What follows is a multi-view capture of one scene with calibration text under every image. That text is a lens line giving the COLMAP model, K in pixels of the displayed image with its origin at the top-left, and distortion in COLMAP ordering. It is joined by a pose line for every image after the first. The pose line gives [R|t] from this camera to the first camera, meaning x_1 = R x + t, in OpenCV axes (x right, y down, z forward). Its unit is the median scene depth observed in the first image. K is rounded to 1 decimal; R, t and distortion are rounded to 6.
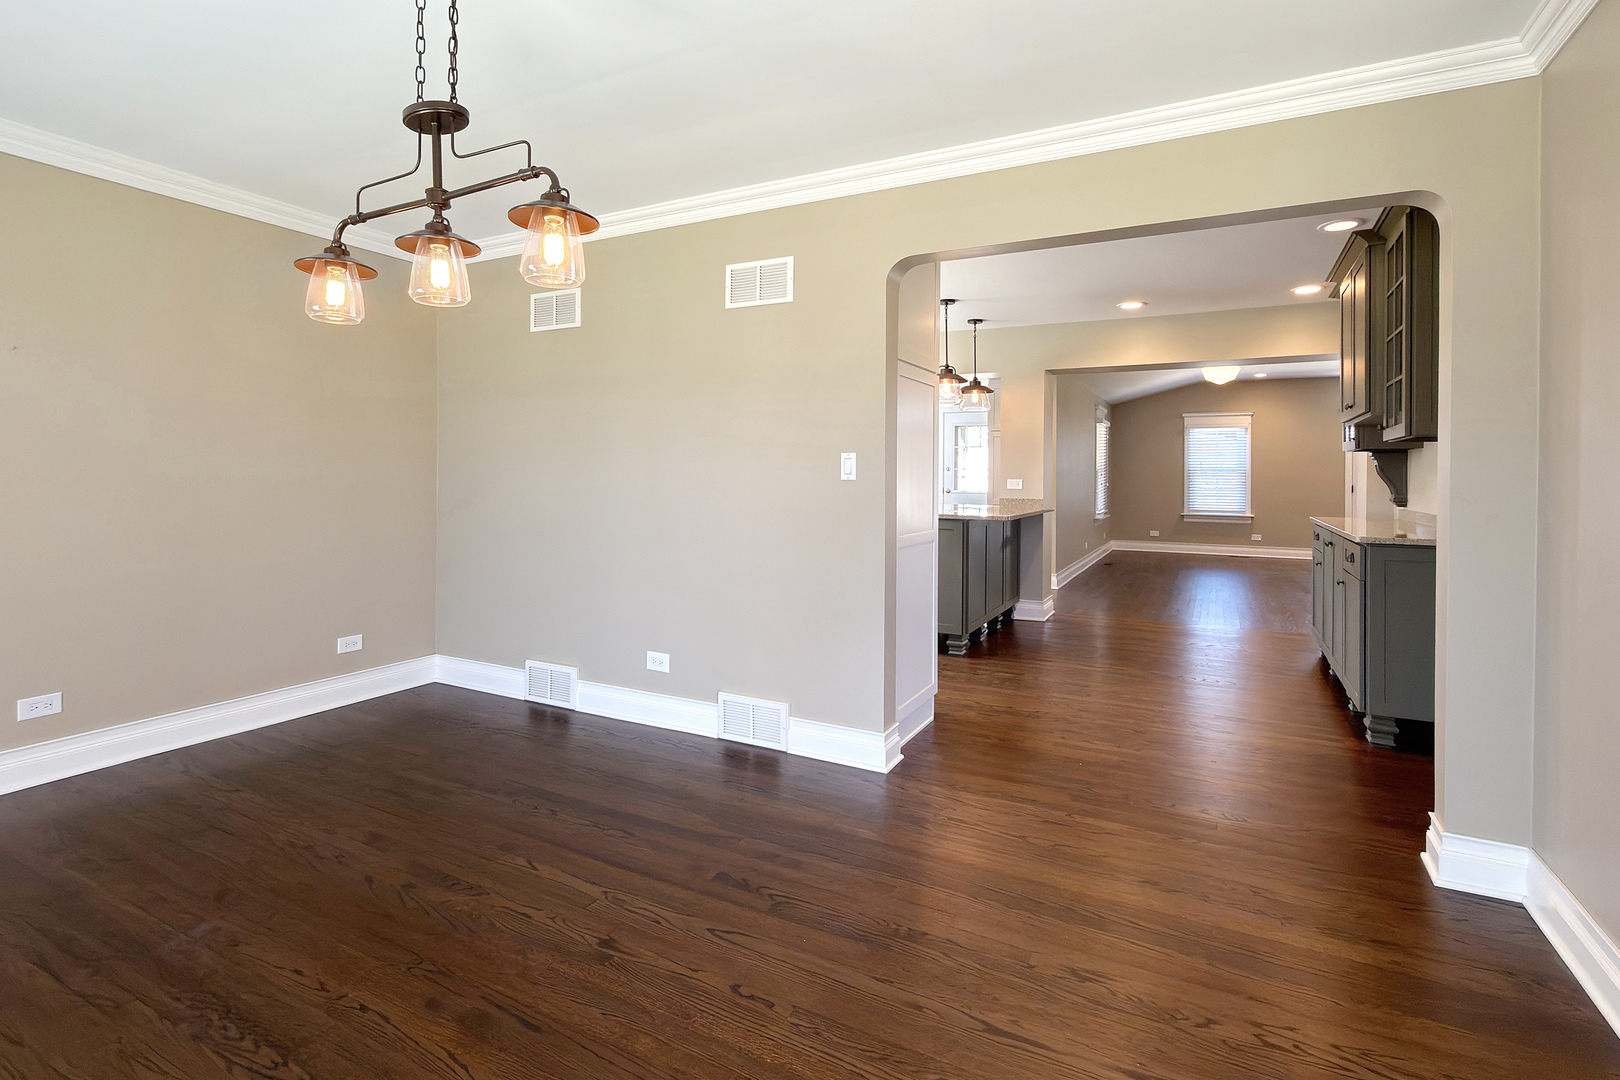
lens RADIAL K [[771.2, 0, 799.6], [0, 771.2, 476.5], [0, 0, 1]] dist [0.001720, 0.000110]
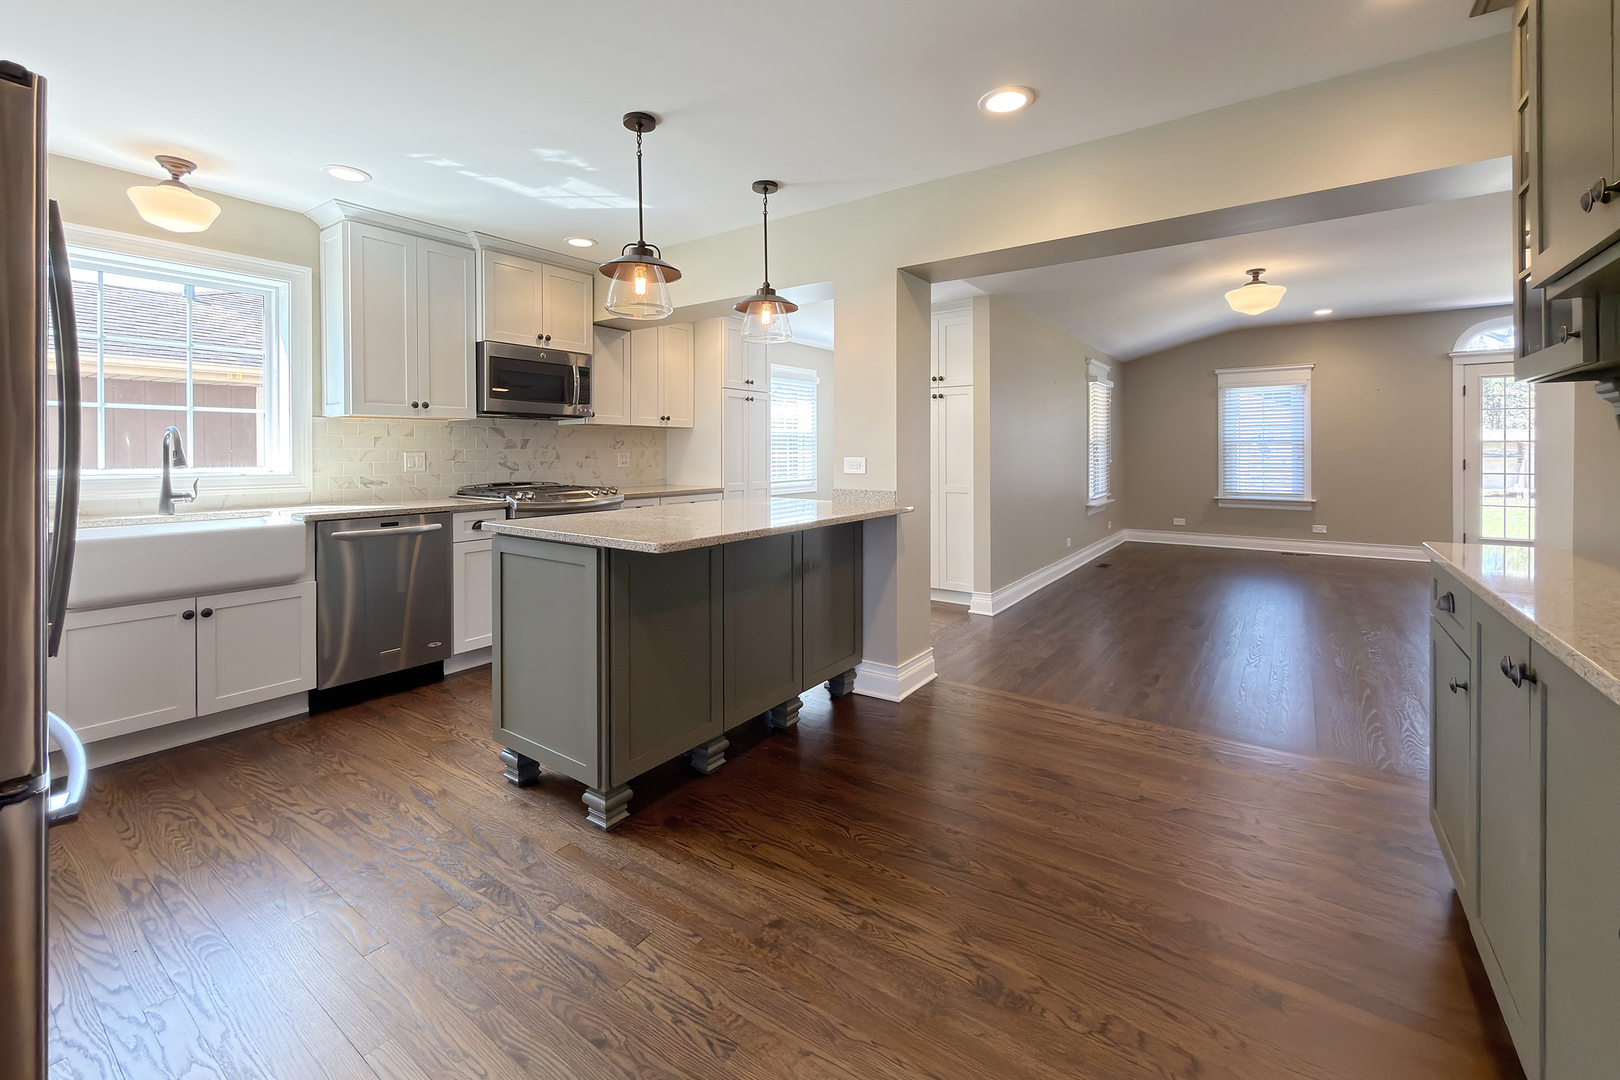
lens RADIAL K [[674.7, 0, 788.7], [0, 674.7, 451.6], [0, 0, 1]] dist [0.001814, -0.000859]
pose [[0.989825, -0.009833, -0.141947, 0.584279], [0.009431, 0.999949, -0.003501, 0.001110], [0.141974, 0.002127, 0.989868, 0.921846]]
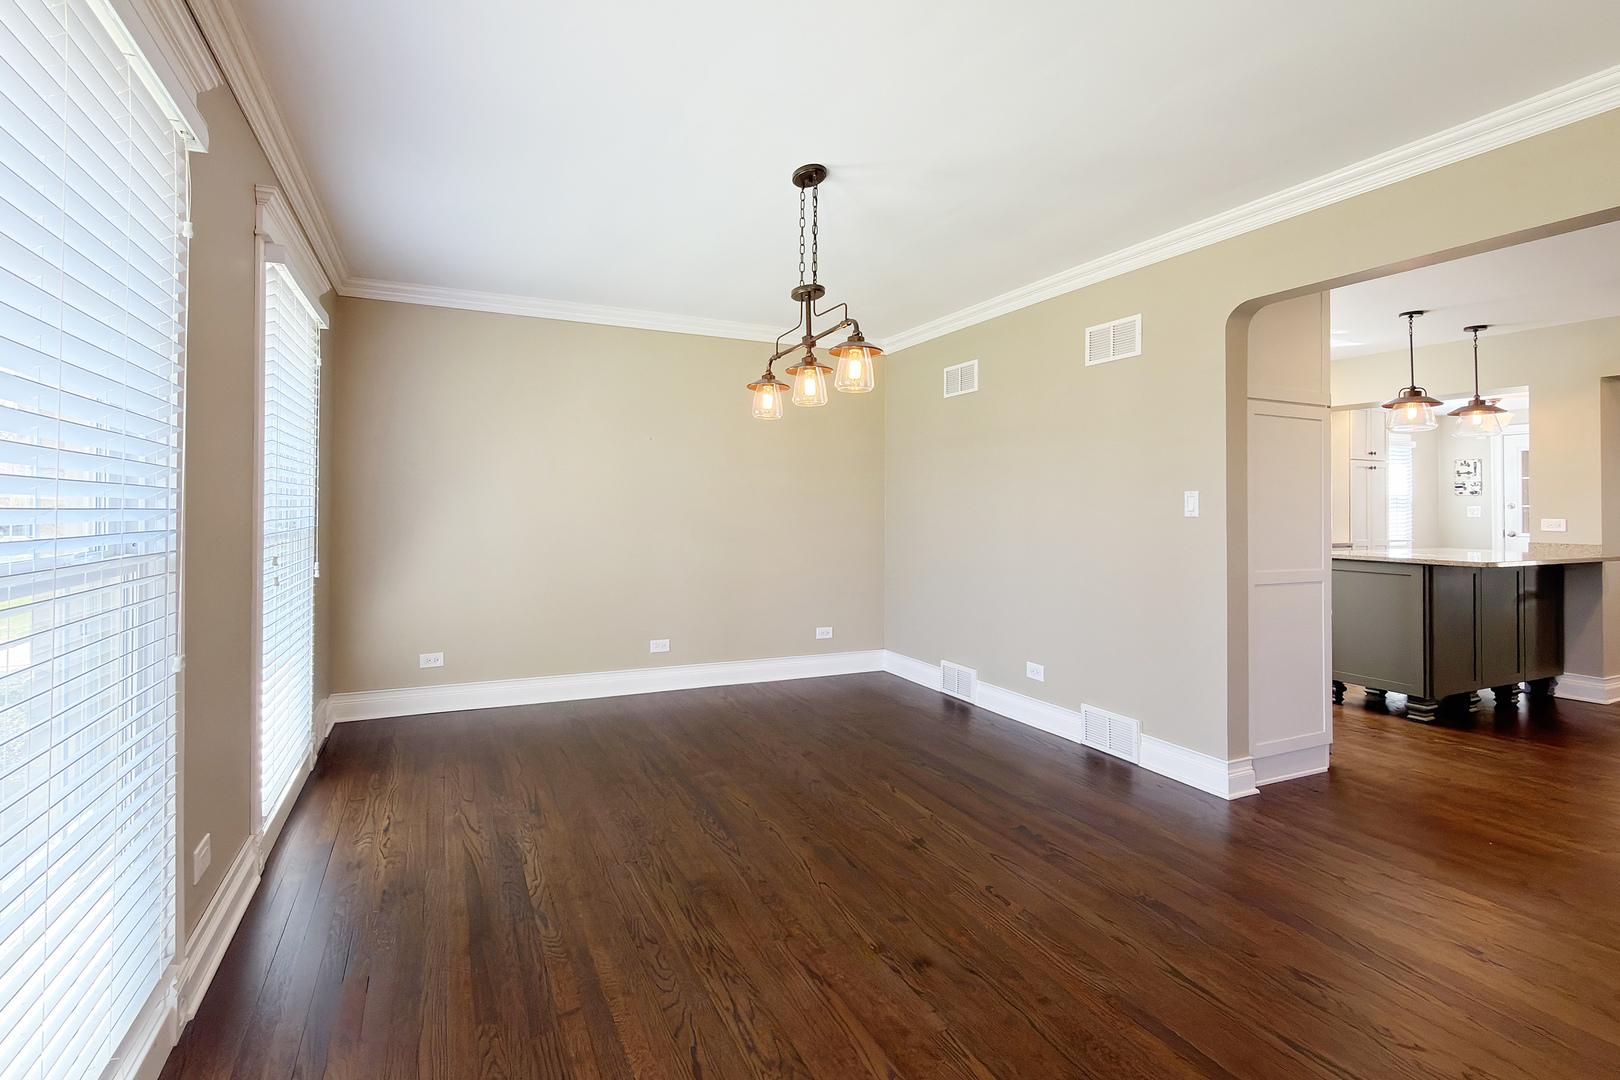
lens RADIAL K [[771.2, 0, 821.4], [0, 771.2, 493.9], [0, 0, 1]] dist [0.001720, 0.000110]
pose [[0.811192, -0.013083, -0.584634, 0.258433], [-0.003338, 0.999630, -0.027002, 0.003874], [0.584771, 0.023856, 0.810848, -0.155960]]
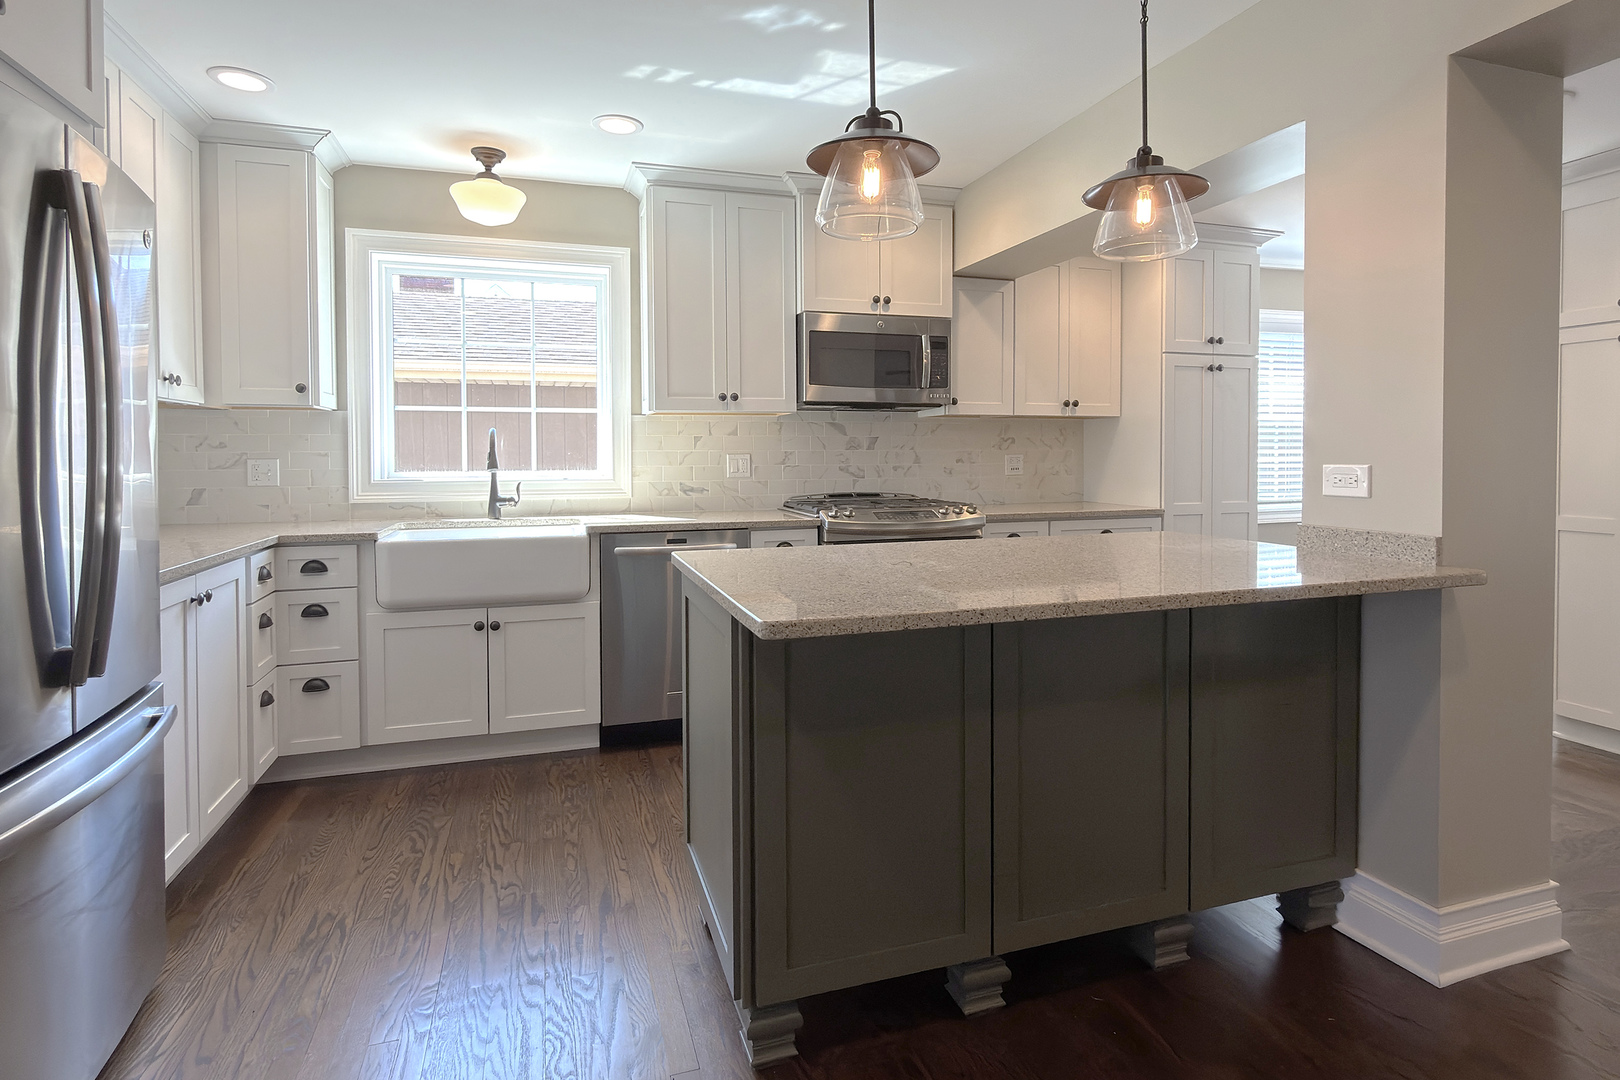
lens RADIAL K [[844.0, 0, 764.1], [0, 844.0, 466.7], [0, 0, 1]] dist [0.001420, -0.001223]
pose [[0.721558, -0.000724, -0.692354, 0.662420], [0.008090, 0.999940, 0.007386, 0.001299], [0.692307, -0.010931, 0.721521, 1.176905]]
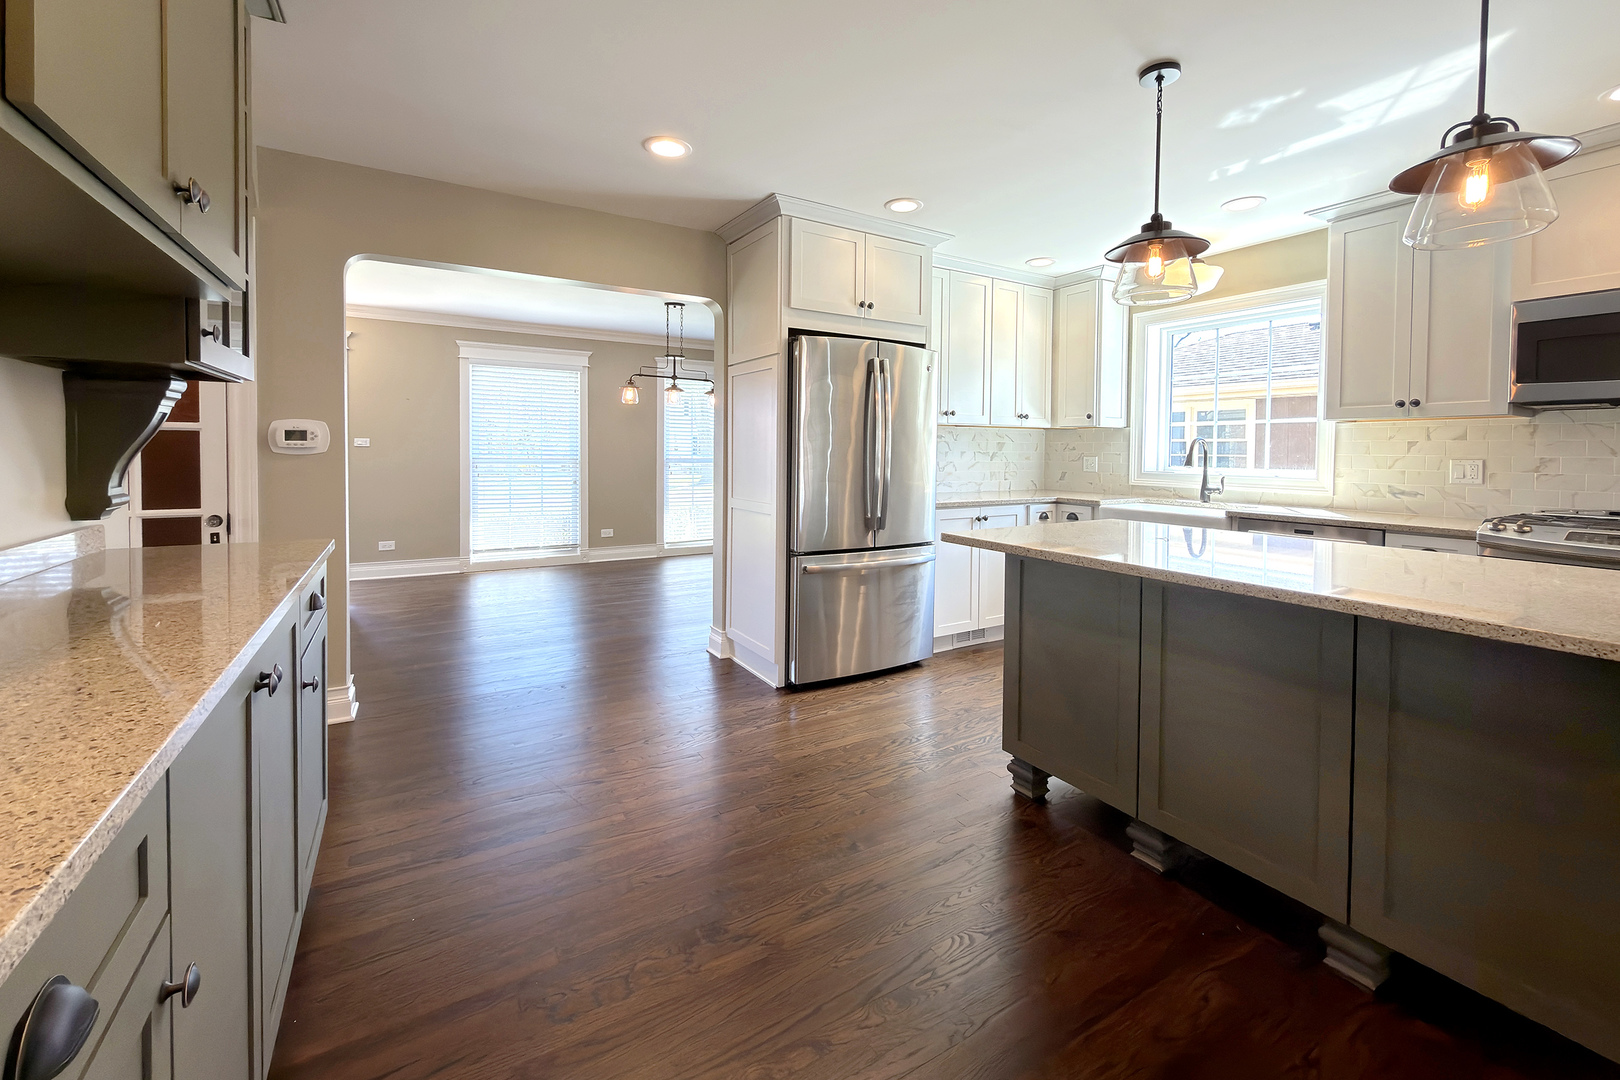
lens RADIAL K [[674.7, 0, 823.6], [0, 674.7, 465.2], [0, 0, 1]] dist [0.001814, -0.000859]
pose [[-0.502833, 0.006167, -0.864362, 1.113672], [-0.016307, 0.999729, 0.016619, -0.001717], [0.864230, 0.022451, -0.502596, 1.826473]]
